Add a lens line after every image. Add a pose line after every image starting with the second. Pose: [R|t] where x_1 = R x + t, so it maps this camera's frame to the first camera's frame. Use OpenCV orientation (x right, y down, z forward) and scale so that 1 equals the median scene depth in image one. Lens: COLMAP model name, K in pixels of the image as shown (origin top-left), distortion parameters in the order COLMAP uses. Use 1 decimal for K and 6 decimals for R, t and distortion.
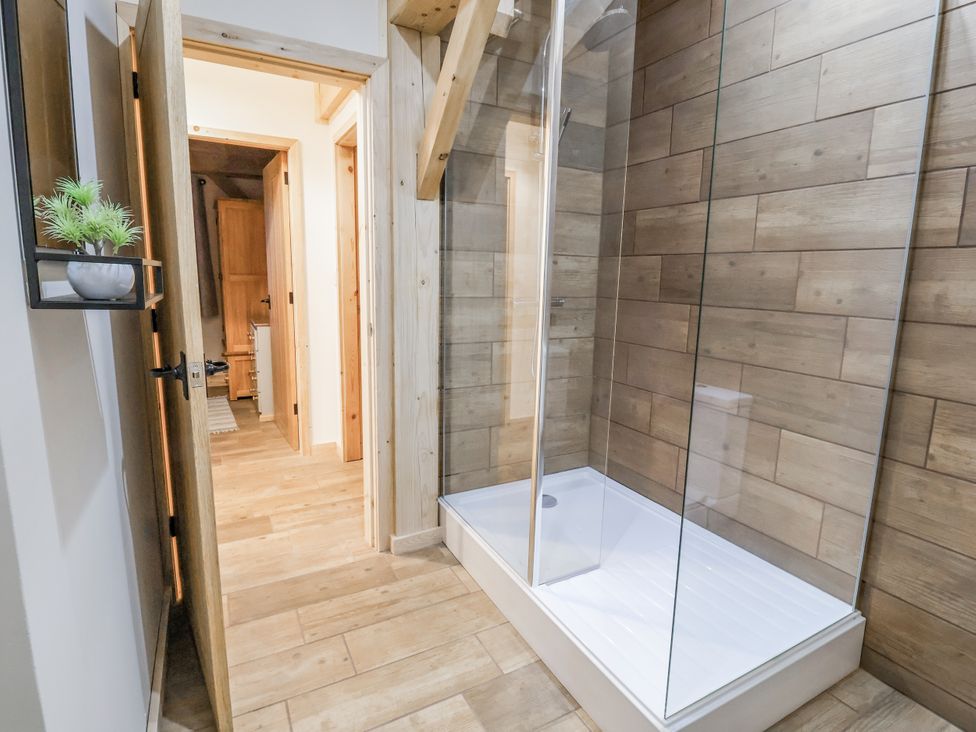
lens RADIAL K [[516.6, 0, 490.2], [0, 516.6, 360.5], [0, 0, 1]] dist [-0.000915, -0.000884]
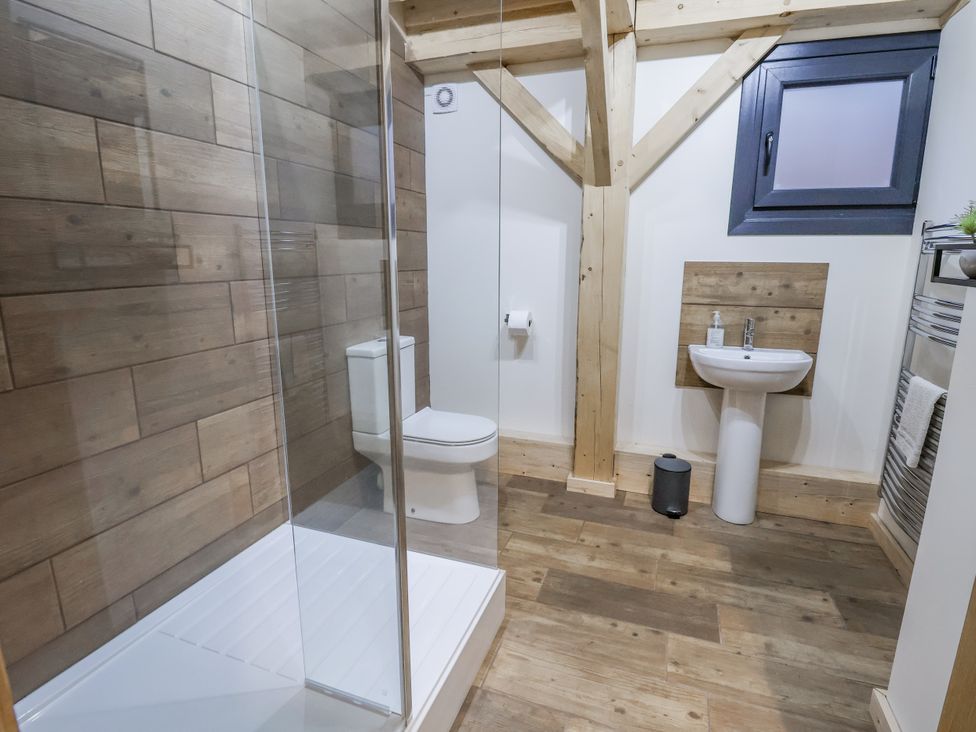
lens RADIAL K [[516.6, 0, 489.8], [0, 516.6, 363.0], [0, 0, 1]] dist [-0.000915, -0.000884]
pose [[-0.664746, -0.179653, 0.725146, -0.394024], [0.107945, 0.937371, 0.331185, -0.203150], [-0.739230, 0.298430, -0.603721, 1.205063]]
